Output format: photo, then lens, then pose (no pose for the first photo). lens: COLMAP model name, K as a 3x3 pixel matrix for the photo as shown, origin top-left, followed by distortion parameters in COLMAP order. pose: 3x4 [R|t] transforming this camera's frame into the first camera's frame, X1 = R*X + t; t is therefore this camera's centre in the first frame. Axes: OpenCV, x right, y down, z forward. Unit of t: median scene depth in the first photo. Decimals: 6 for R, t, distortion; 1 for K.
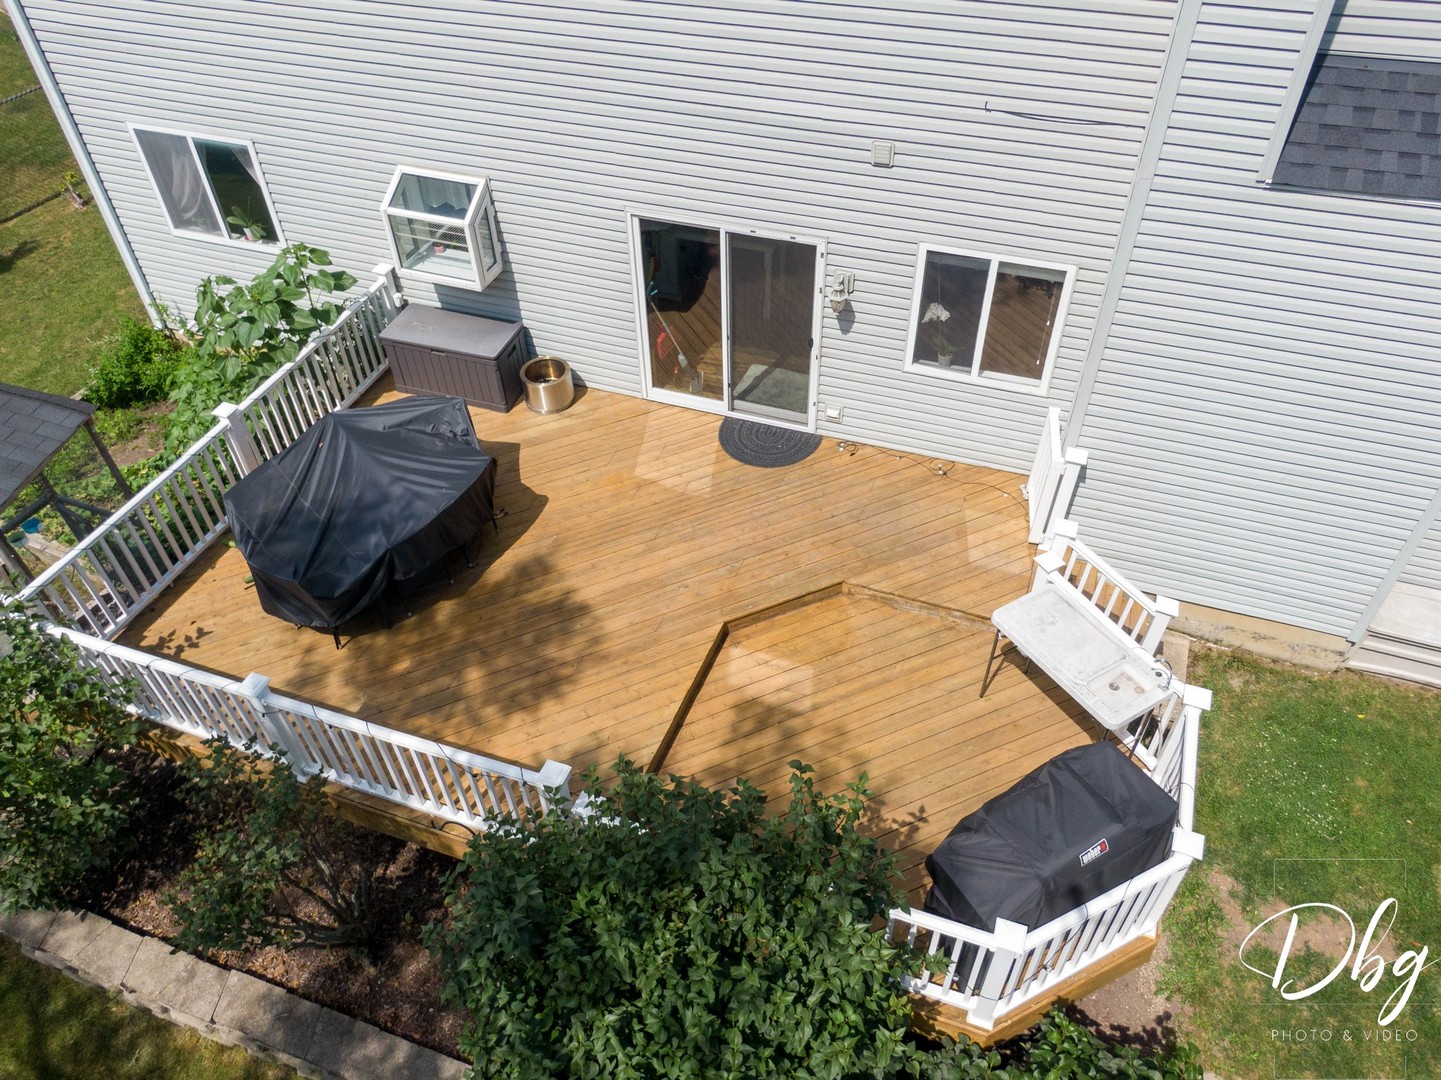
lens RADIAL K [[1021.9, 0, 717.4], [0, 1021.9, 538.6], [0, 0, 1]] dist [0.016236, -0.025149]
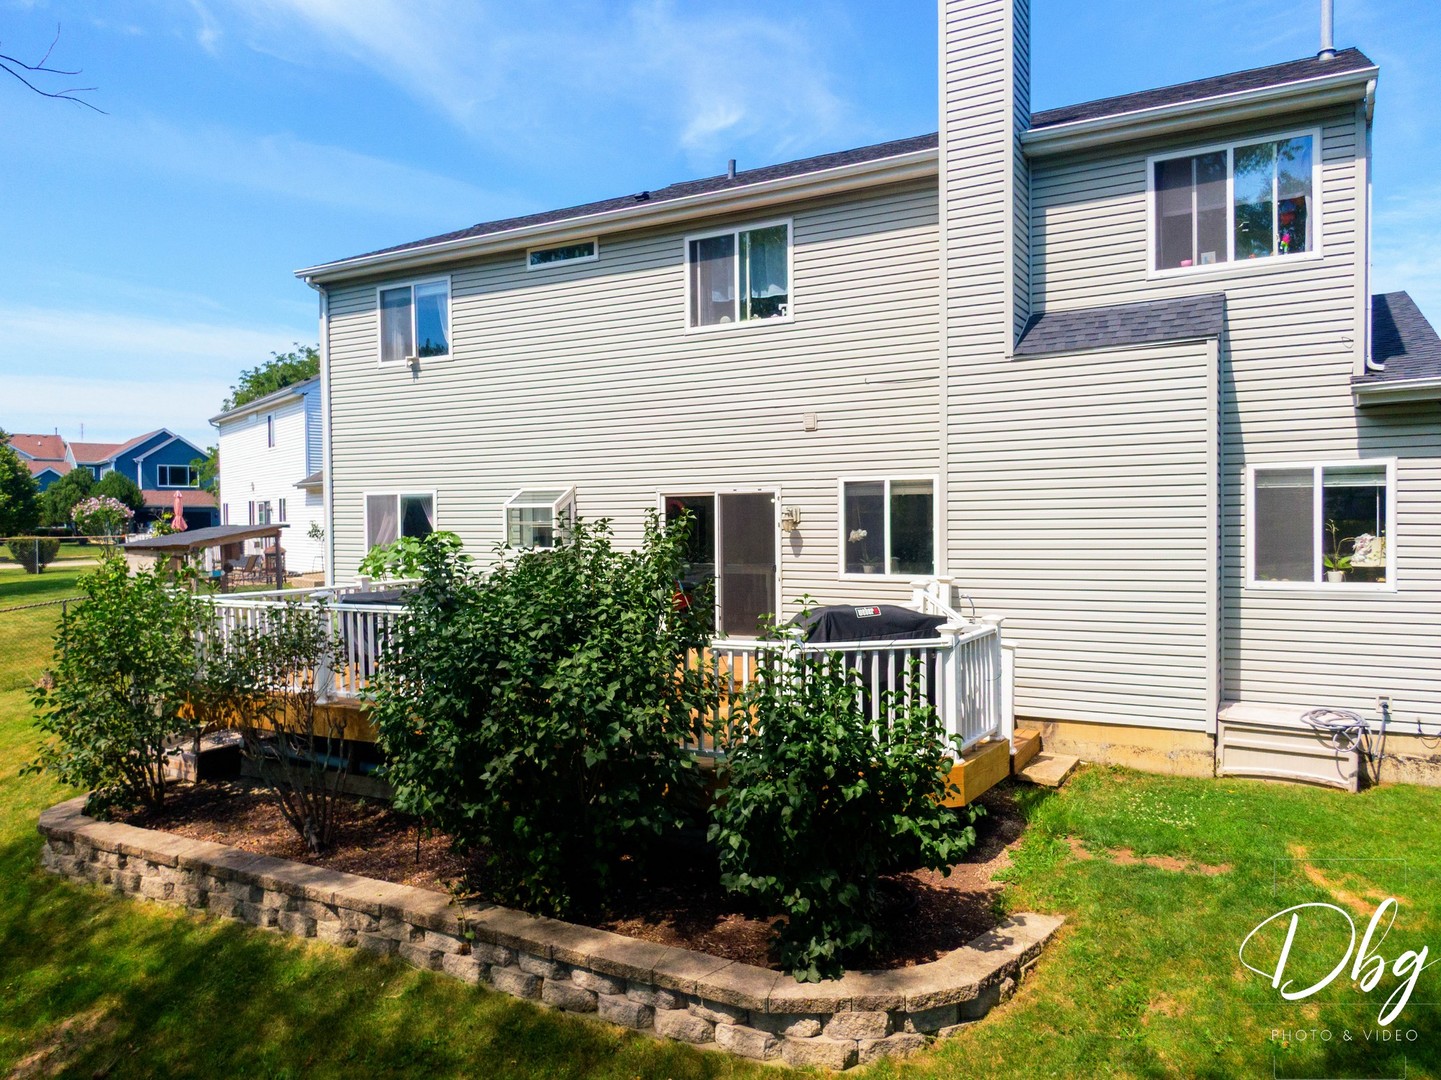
lens RADIAL K [[1021.9, 0, 711.2], [0, 1021.9, 538.7], [0, 0, 1]] dist [0.016236, -0.025149]
pose [[0.985573, 0.017797, -0.168315, 0.248984], [-0.127641, 0.731223, -0.670090, 0.740058], [0.111150, 0.681906, 0.722945, -0.030066]]
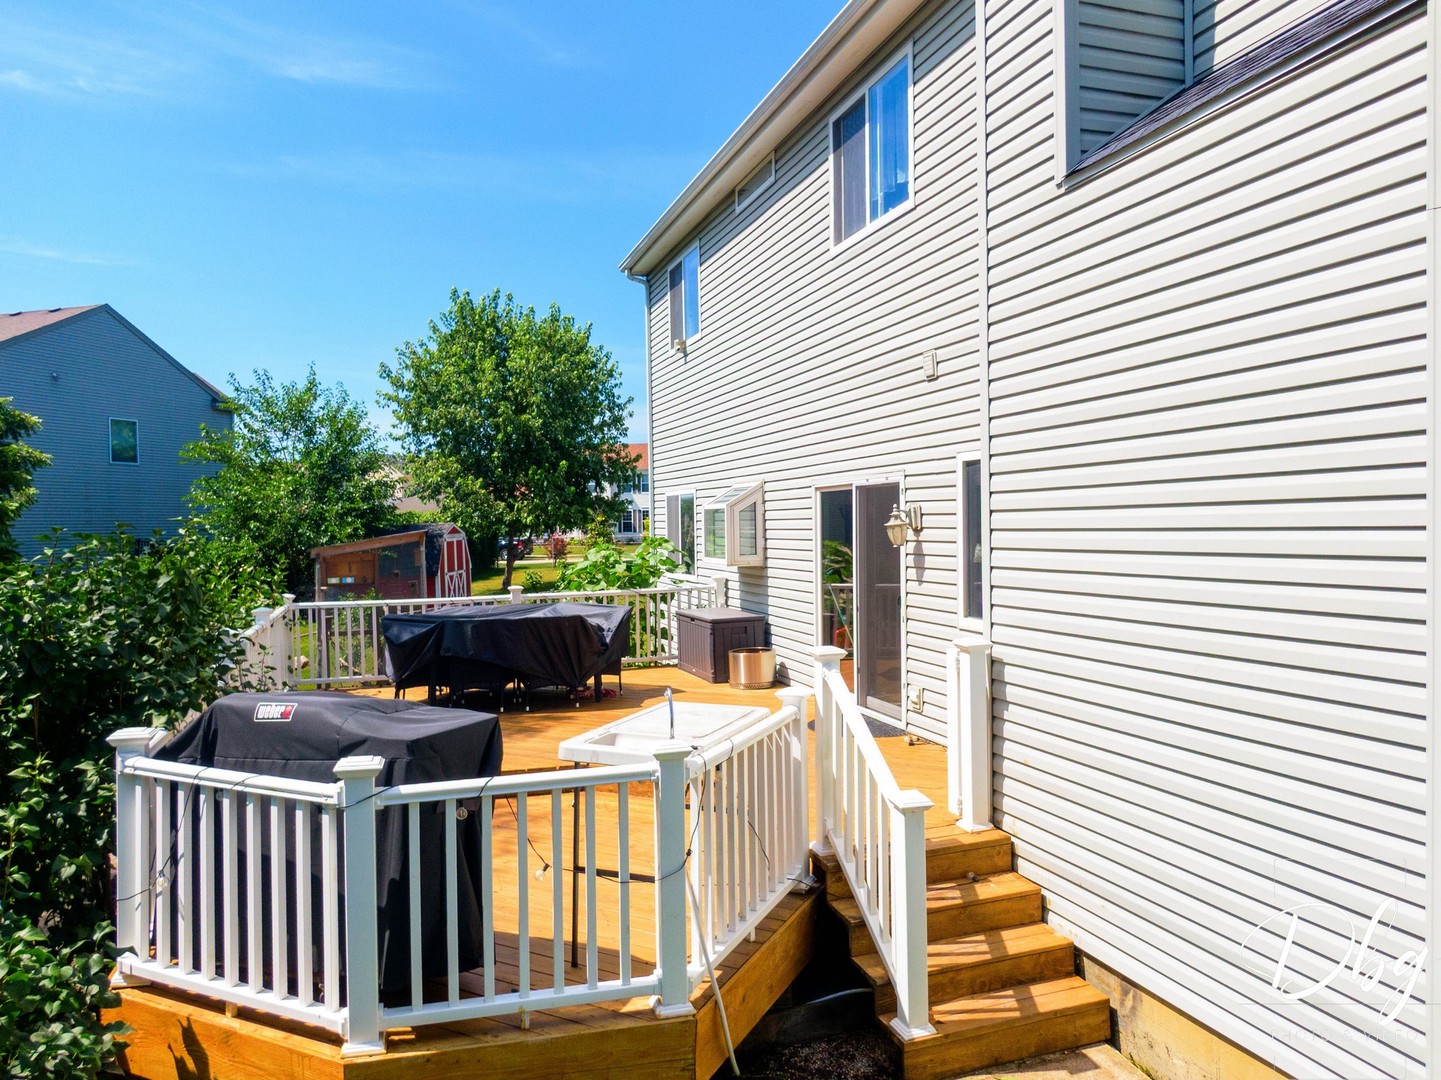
lens RADIAL K [[1021.9, 0, 720.9], [0, 1021.9, 541.1], [0, 0, 1]] dist [0.016236, -0.025149]
pose [[0.617372, 0.026527, -0.786224, 0.714785], [-0.545816, 0.734173, -0.403824, 0.216869], [0.566512, 0.678444, 0.467737, 0.488100]]
